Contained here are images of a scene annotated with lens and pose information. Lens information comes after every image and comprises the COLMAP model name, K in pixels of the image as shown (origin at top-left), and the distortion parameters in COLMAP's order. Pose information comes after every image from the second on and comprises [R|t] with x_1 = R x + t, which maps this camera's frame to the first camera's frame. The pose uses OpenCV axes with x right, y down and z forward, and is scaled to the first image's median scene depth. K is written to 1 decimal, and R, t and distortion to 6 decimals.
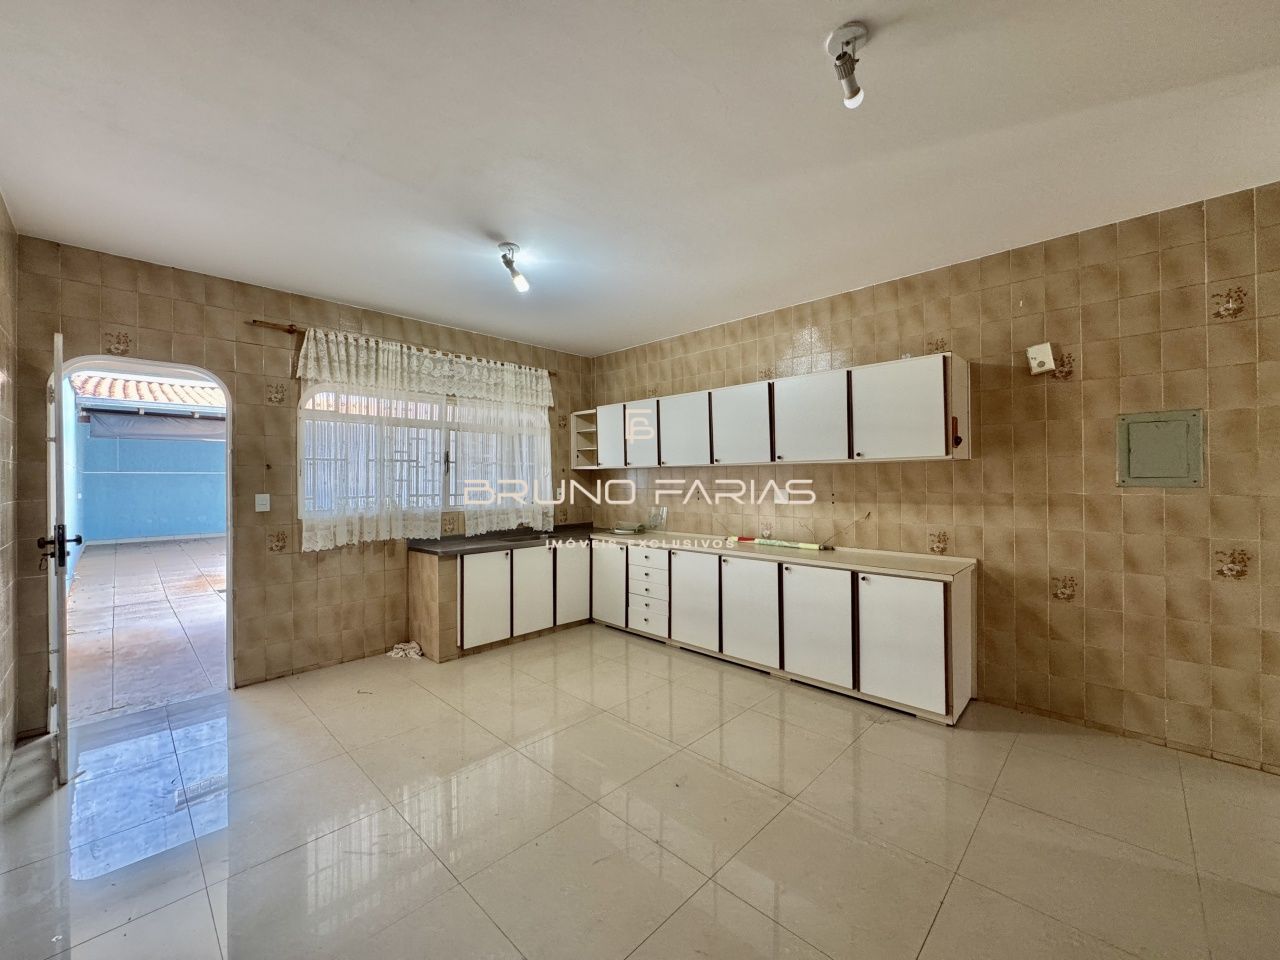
lens RADIAL K [[510.4, 0, 637.6], [0, 510.4, 477.7], [0, 0, 1]] dist [-0.002712, 0.000296]
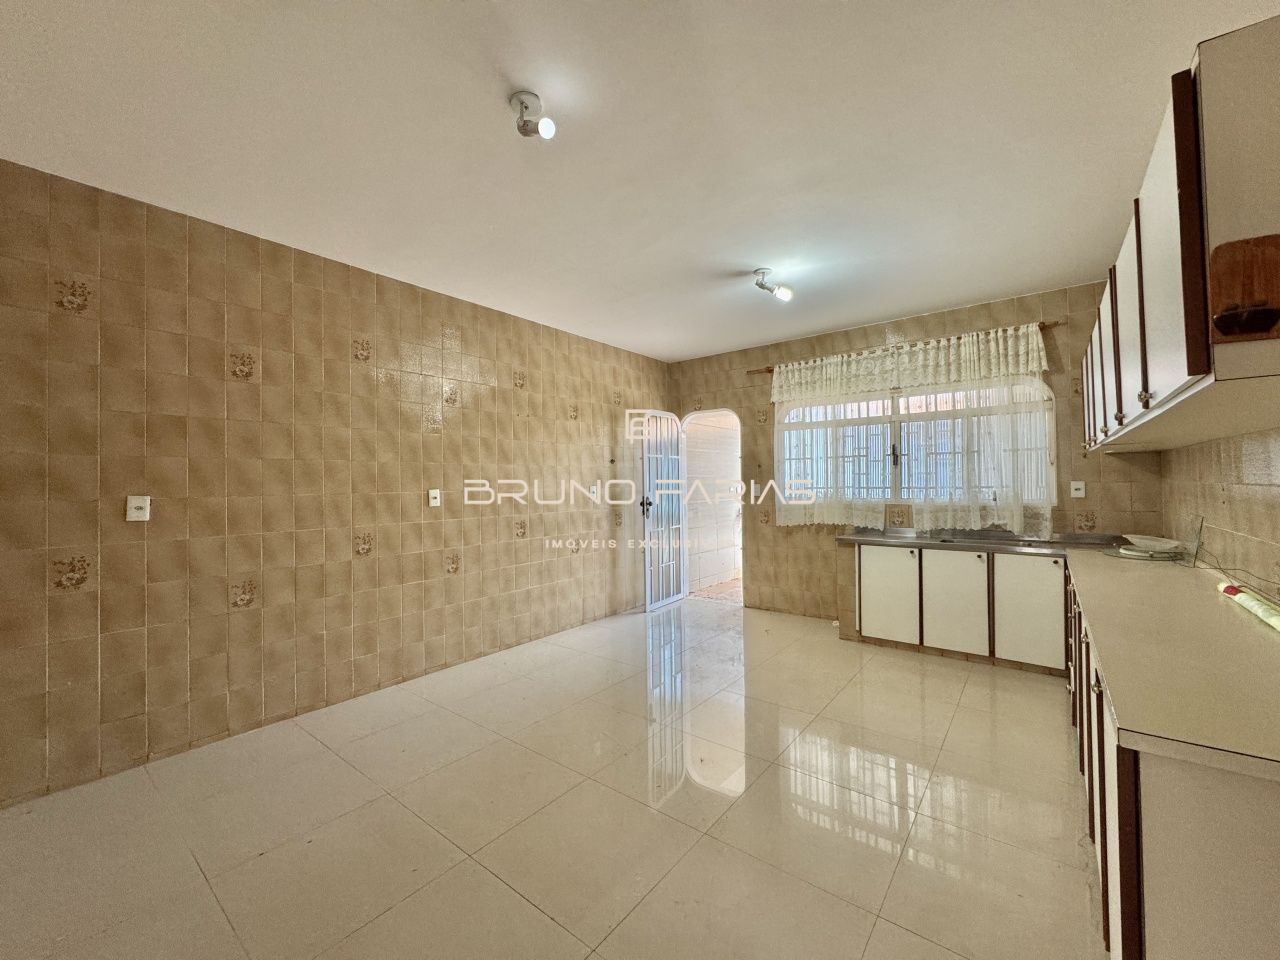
lens RADIAL K [[510.4, 0, 638.0], [0, 510.4, 477.8], [0, 0, 1]] dist [-0.002712, 0.000296]
pose [[0.098929, -0.007128, -0.995069, 0.652224], [0.013617, 0.999890, -0.005808, 0.014978], [0.995001, -0.012976, 0.099015, 0.447098]]
